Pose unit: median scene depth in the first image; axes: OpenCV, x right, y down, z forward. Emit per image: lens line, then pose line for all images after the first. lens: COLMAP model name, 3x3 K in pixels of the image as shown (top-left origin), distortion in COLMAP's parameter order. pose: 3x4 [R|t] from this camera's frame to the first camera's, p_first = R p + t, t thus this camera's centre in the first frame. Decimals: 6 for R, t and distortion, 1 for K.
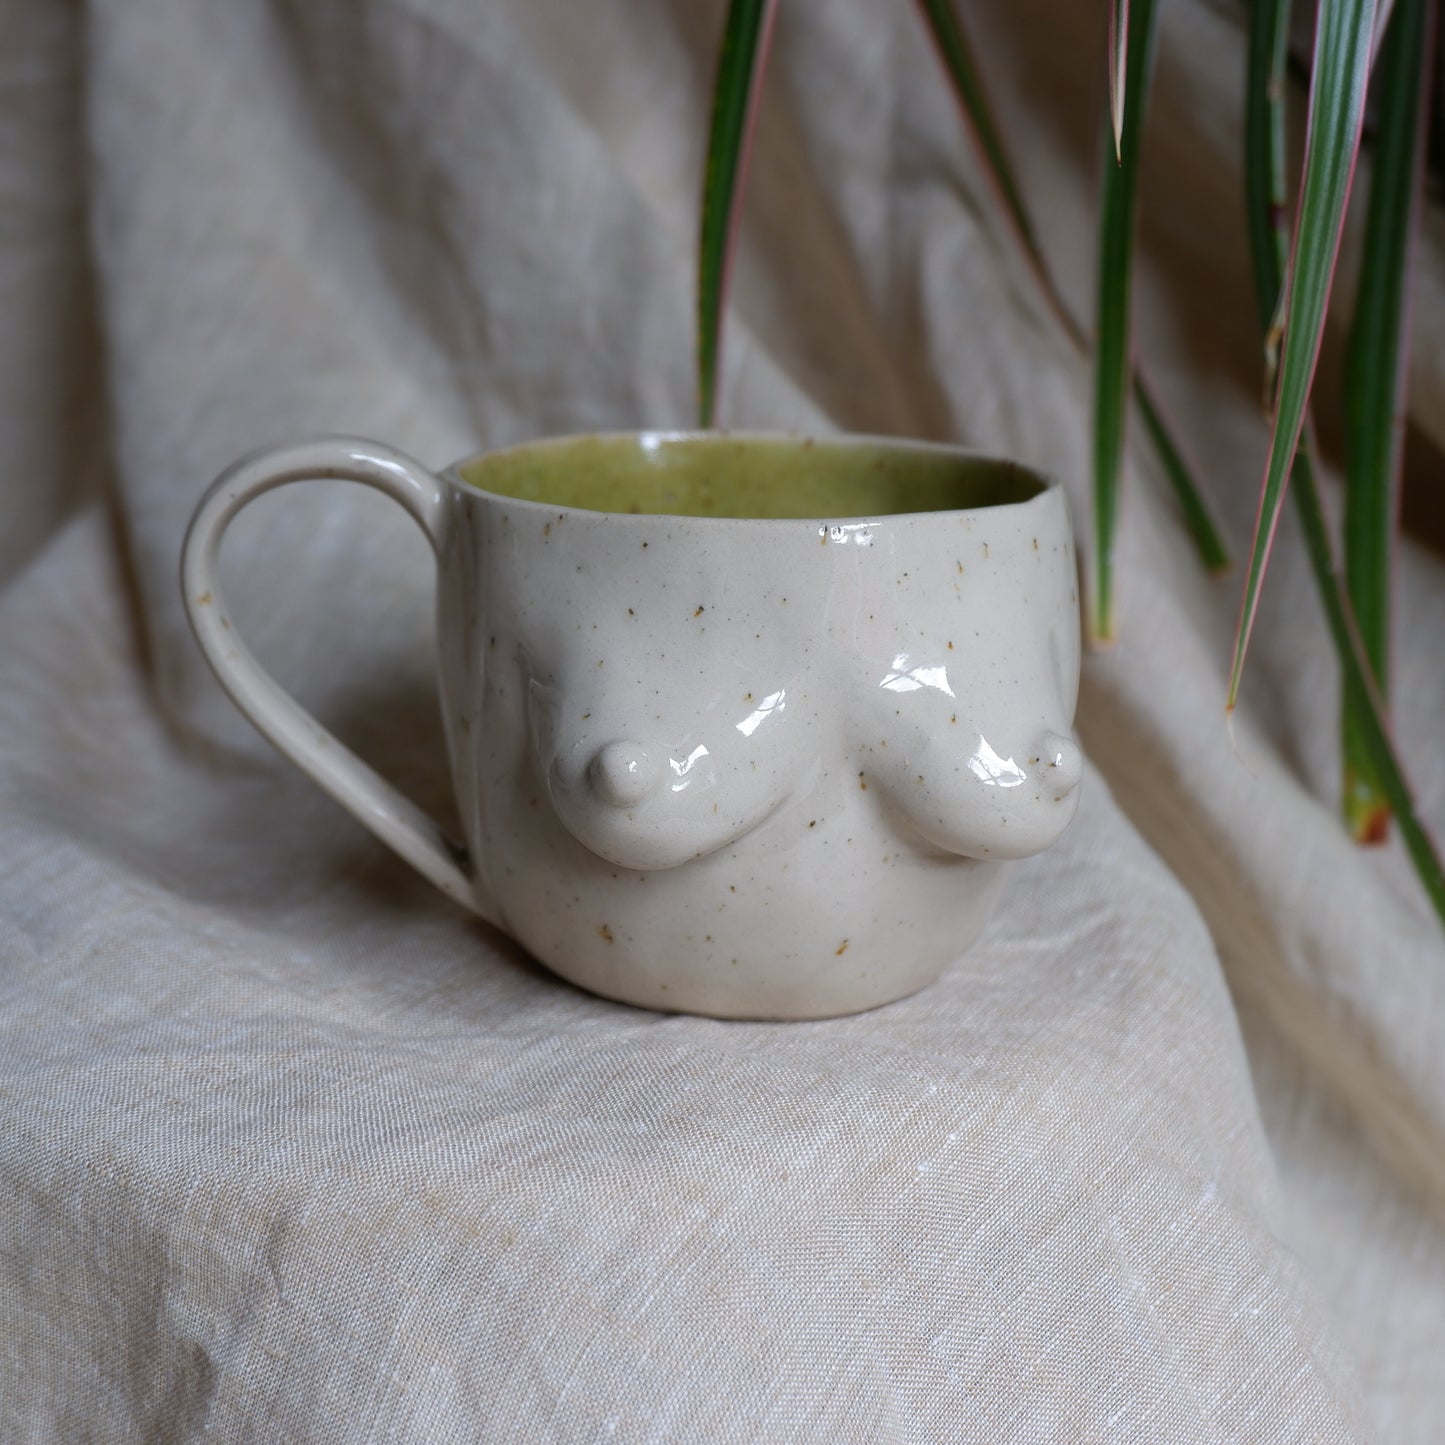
lens RADIAL K [[2670.0, 0, 722.5], [0, 2670.0, 722.5], [0, 0, 1]] dist [0.016156, 0.032199]
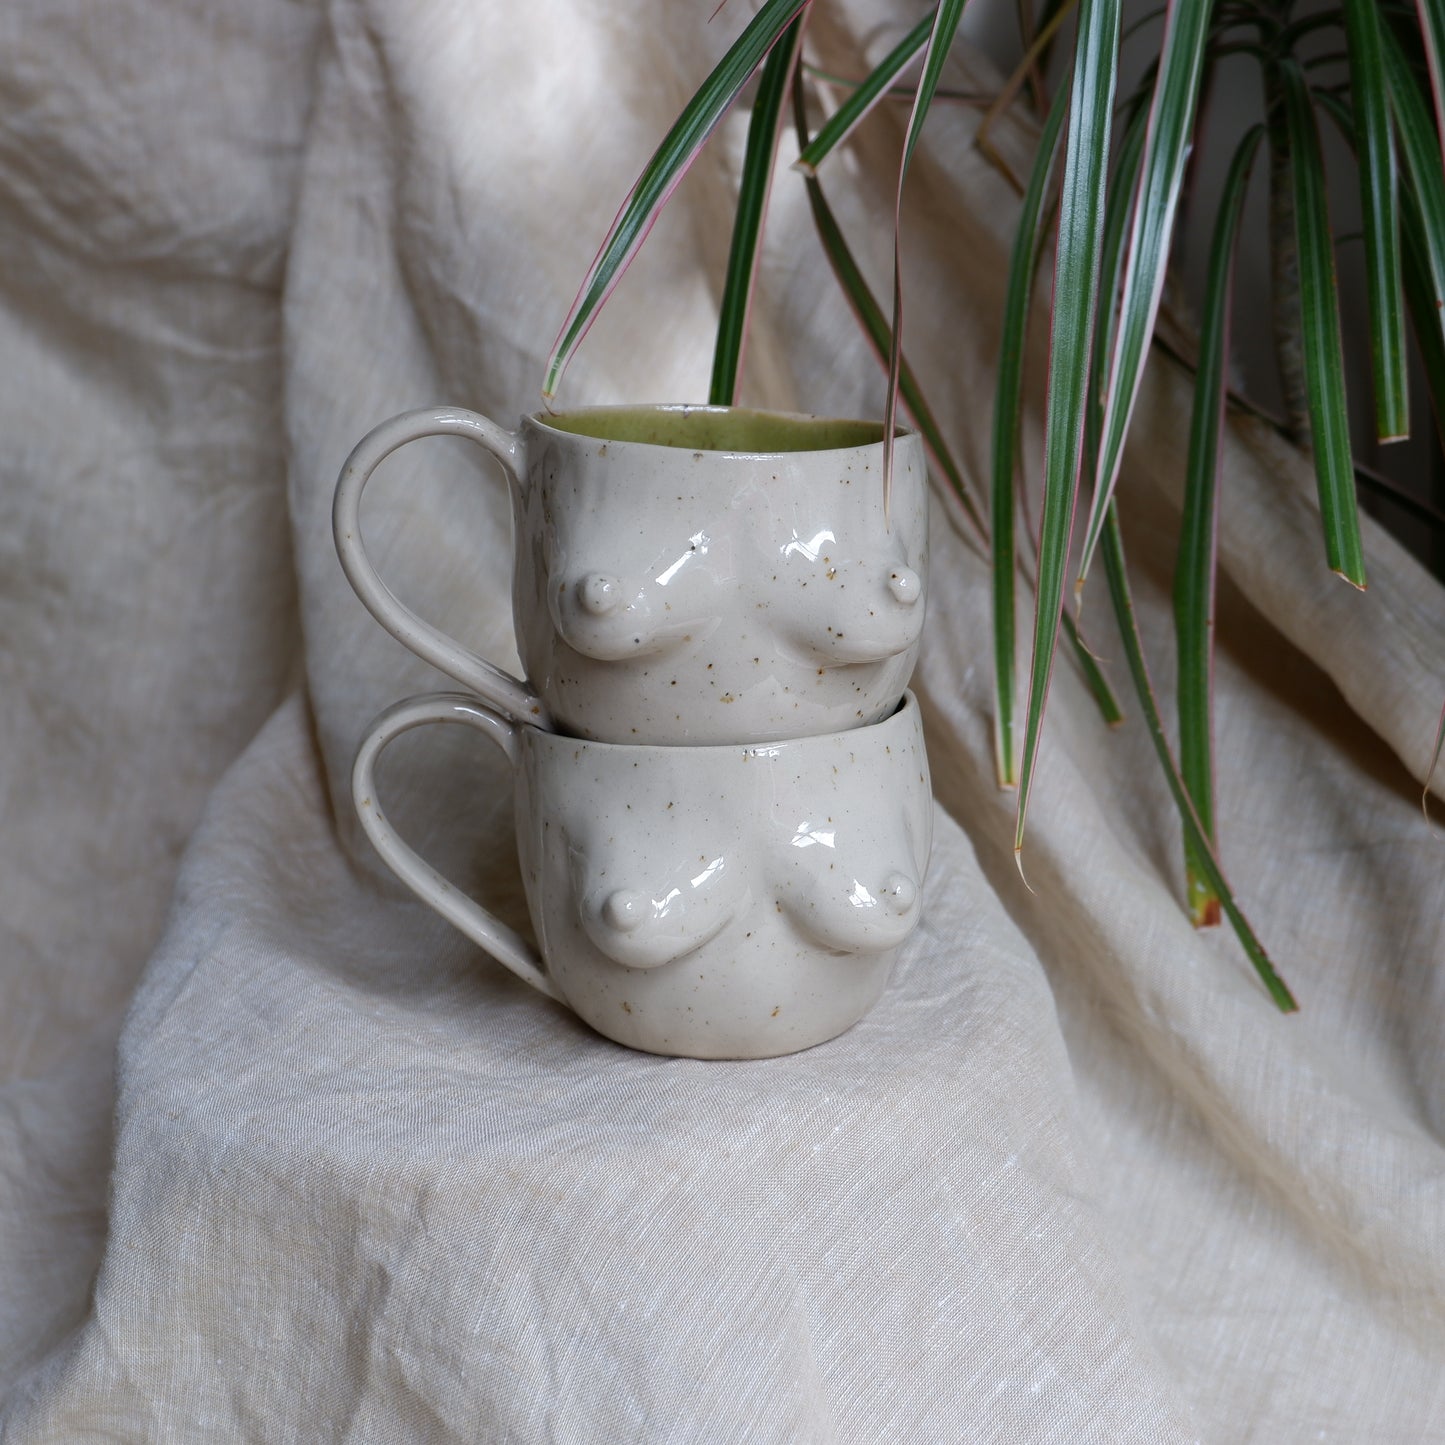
lens RADIAL K [[2639.0, 0, 722.5], [0, 2639.0, 722.5], [0, 0, 1]] dist [0.186004, -1.229872]
pose [[0.996679, -0.038438, -0.071788, 0.135842], [0.037244, 0.999146, -0.017897, -0.061159], [0.072415, 0.015164, 0.997259, -0.578544]]
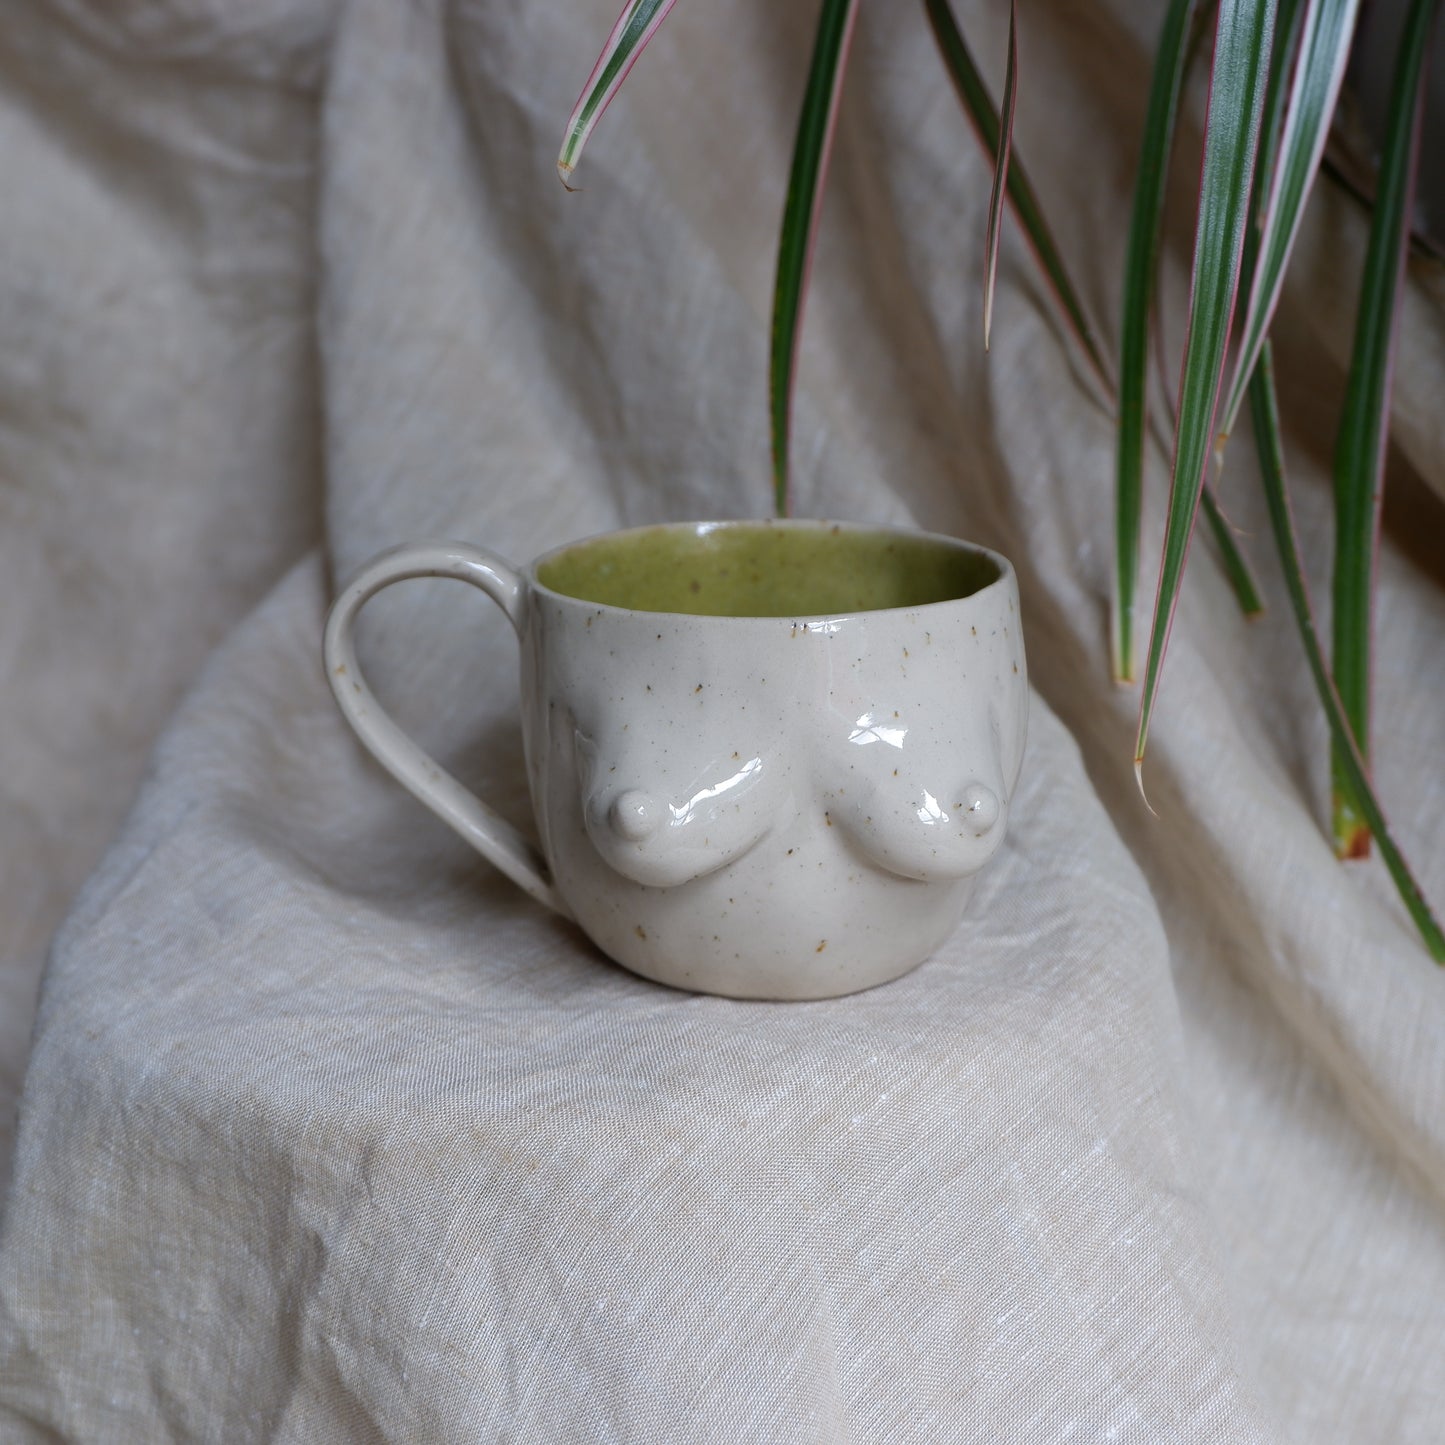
lens RADIAL K [[2607.6, 0, 662.6], [0, 2607.6, 721.3], [0, 0, 1]] dist [0.045118, -0.295088]
pose [[0.989374, 0.006557, -0.145247, 0.156714], [-0.003450, 0.999760, 0.021637, -0.052291], [0.145354, -0.020906, 0.989159, -0.255438]]
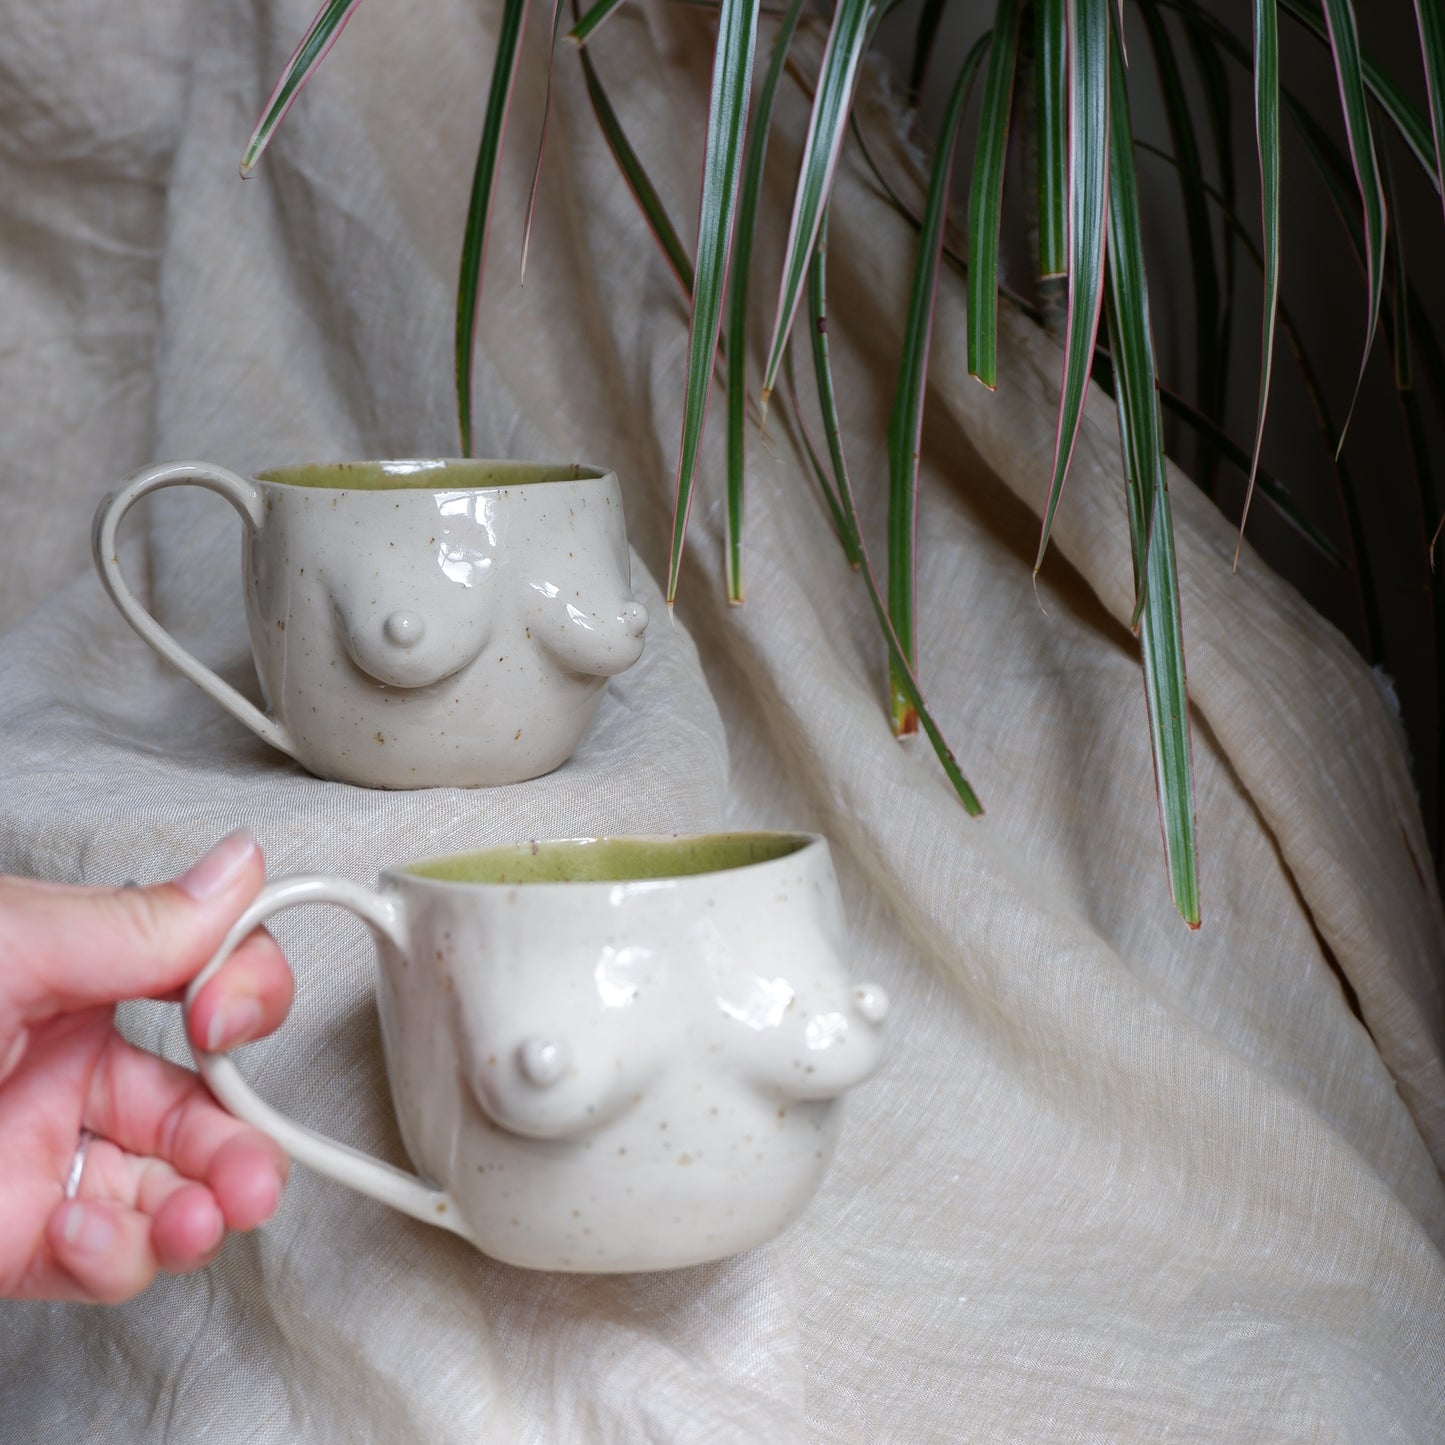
lens RADIAL K [[2670.0, 0, 722.5], [0, 2670.0, 722.5], [0, 0, 1]] dist [0.016156, 0.032199]
pose [[0.990205, 0.002273, -0.139602, 0.509546], [-0.012544, 0.997272, -0.072741, 0.223612], [0.139056, 0.073780, 0.987532, -0.755050]]
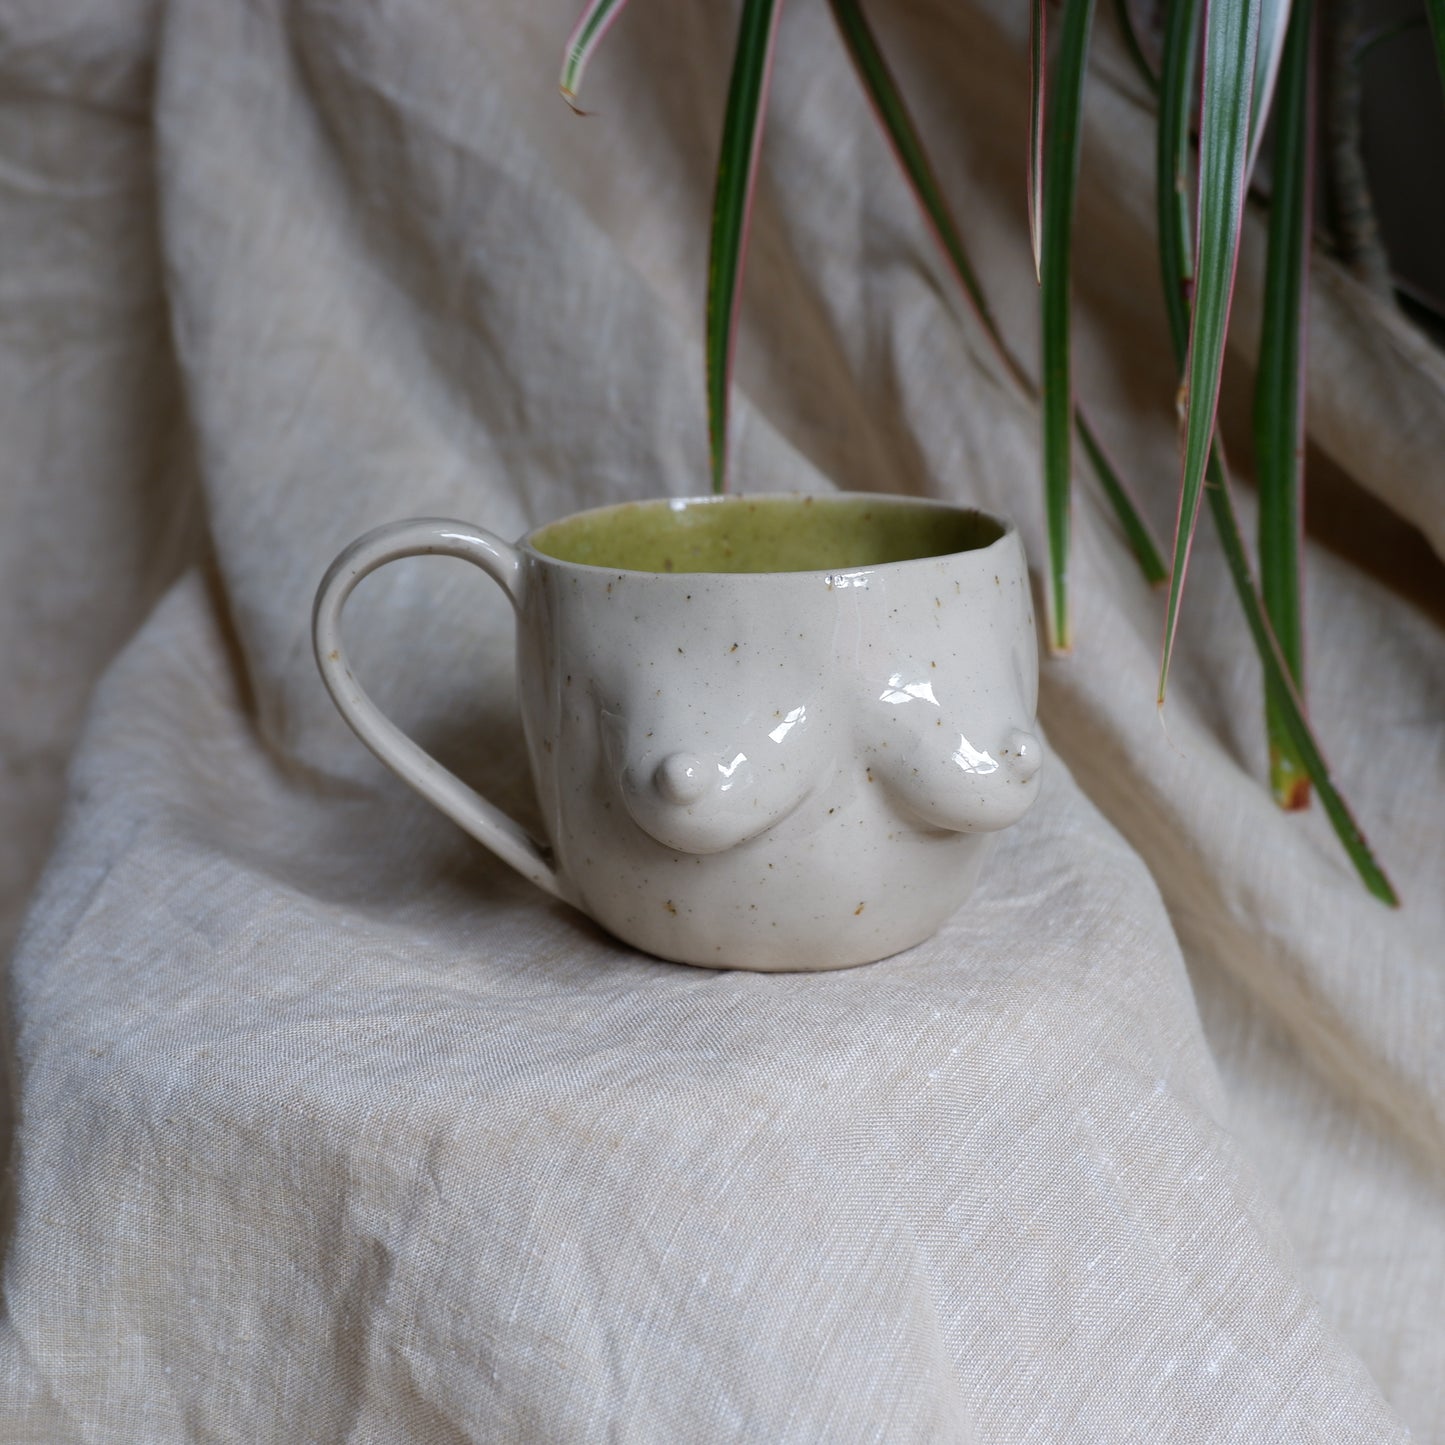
lens RADIAL K [[2670.0, 0, 722.5], [0, 2670.0, 722.5], [0, 0, 1]] dist [0.016156, 0.032199]
pose [[0.998750, -0.049656, 0.005767, -0.023072], [0.049675, 0.998760, -0.003215, -0.002391], [-0.005600, 0.003498, 0.999978, -0.262855]]
